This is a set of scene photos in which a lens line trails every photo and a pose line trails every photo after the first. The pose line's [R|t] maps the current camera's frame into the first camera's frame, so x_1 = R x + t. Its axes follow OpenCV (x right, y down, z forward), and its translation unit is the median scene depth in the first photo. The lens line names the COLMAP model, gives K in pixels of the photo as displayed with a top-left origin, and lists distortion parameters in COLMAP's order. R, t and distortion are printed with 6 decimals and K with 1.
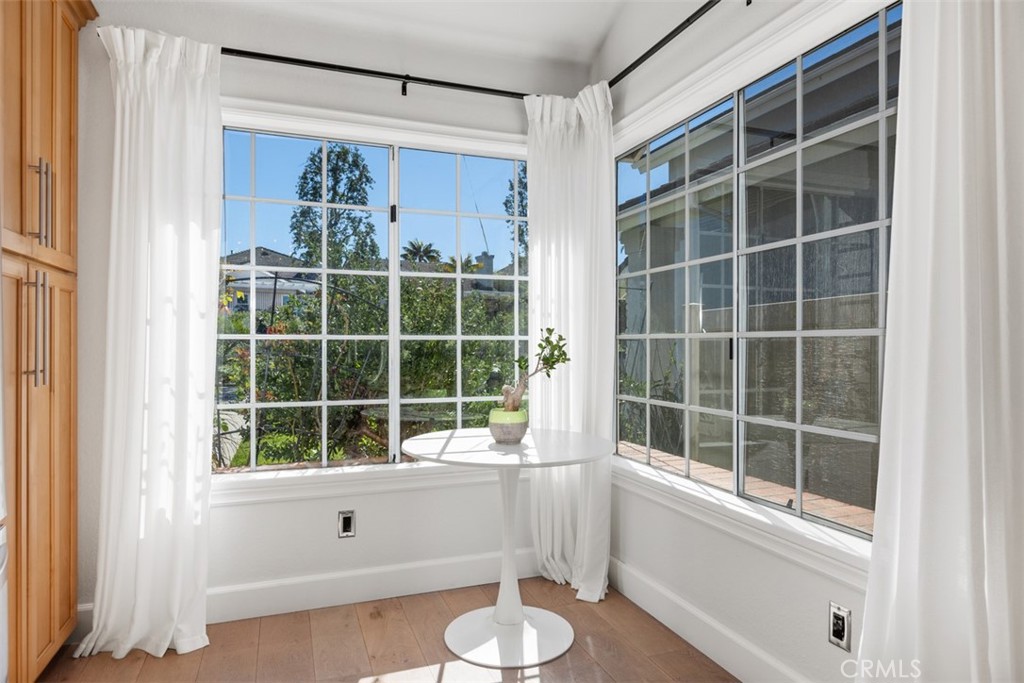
lens RADIAL K [[617.5, 0, 518.9], [0, 617.5, 347.8], [0, 0, 1]] dist [-0.004766, -0.000801]
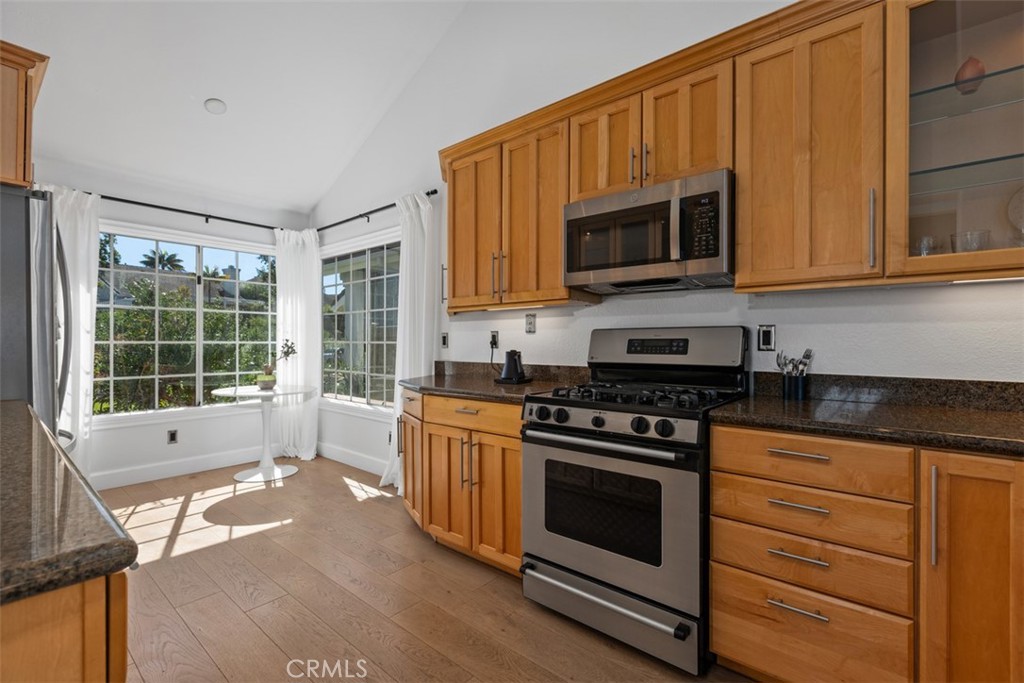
lens RADIAL K [[458.0, 0, 516.9], [0, 458.0, 339.7], [0, 0, 1]] dist [-0.001339, 0.000494]
pose [[0.874279, 0.003238, 0.485414, -0.026971], [0.002308, 0.999939, -0.010826, -0.008046], [-0.485419, 0.010585, 0.874218, -0.820570]]
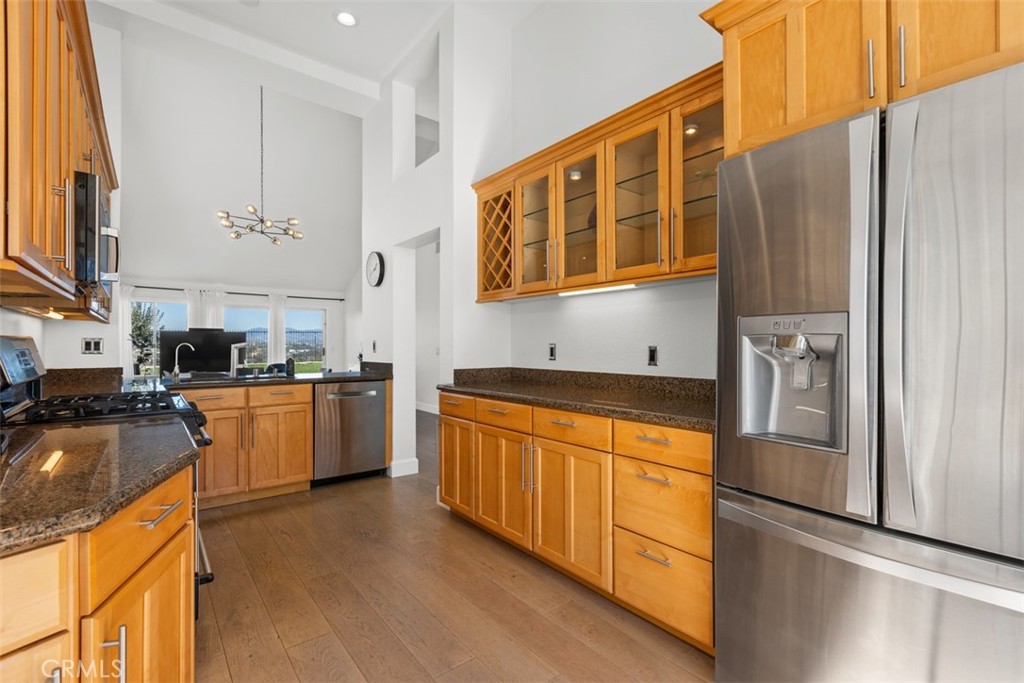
lens RADIAL K [[458.0, 0, 522.2], [0, 458.0, 341.5], [0, 0, 1]] dist [-0.001339, 0.000494]
pose [[-0.948288, -0.001822, -0.317407, 0.095667], [-0.003812, 0.999977, 0.005649, -0.037277], [0.317390, 0.006567, -0.948273, 0.680460]]
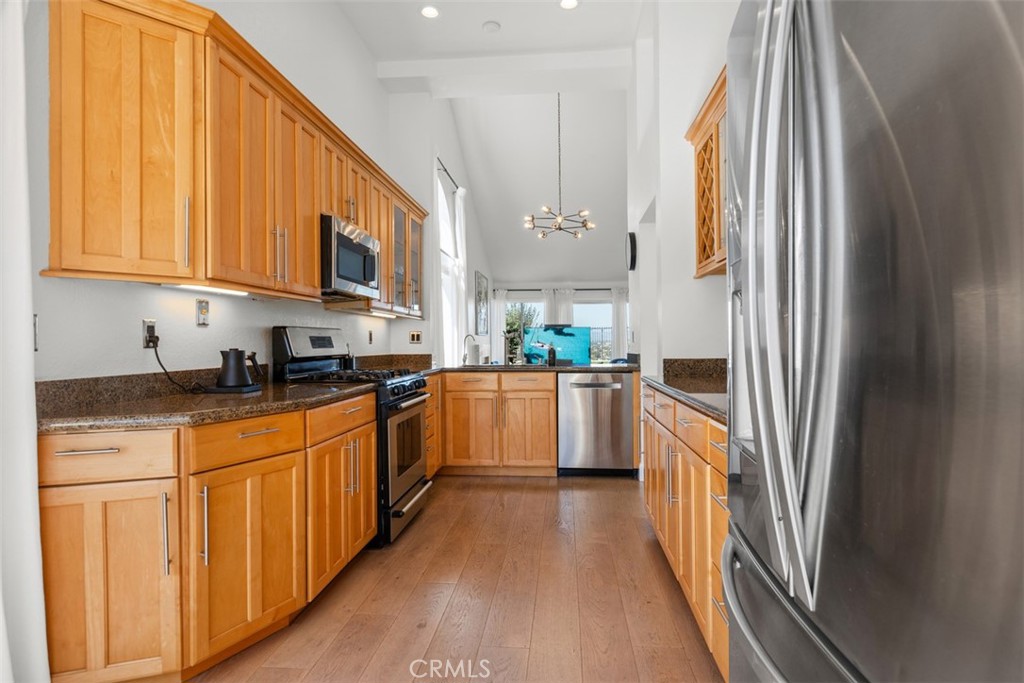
lens RADIAL K [[537.8, 0, 515.2], [0, 537.8, 338.2], [0, 0, 1]] dist [-0.020276, 0.000012]
pose [[-0.899207, 0.012700, 0.437339, -0.360250], [0.015226, 0.999882, 0.002270, -0.009773], [-0.437259, 0.008700, -0.899294, 0.705253]]
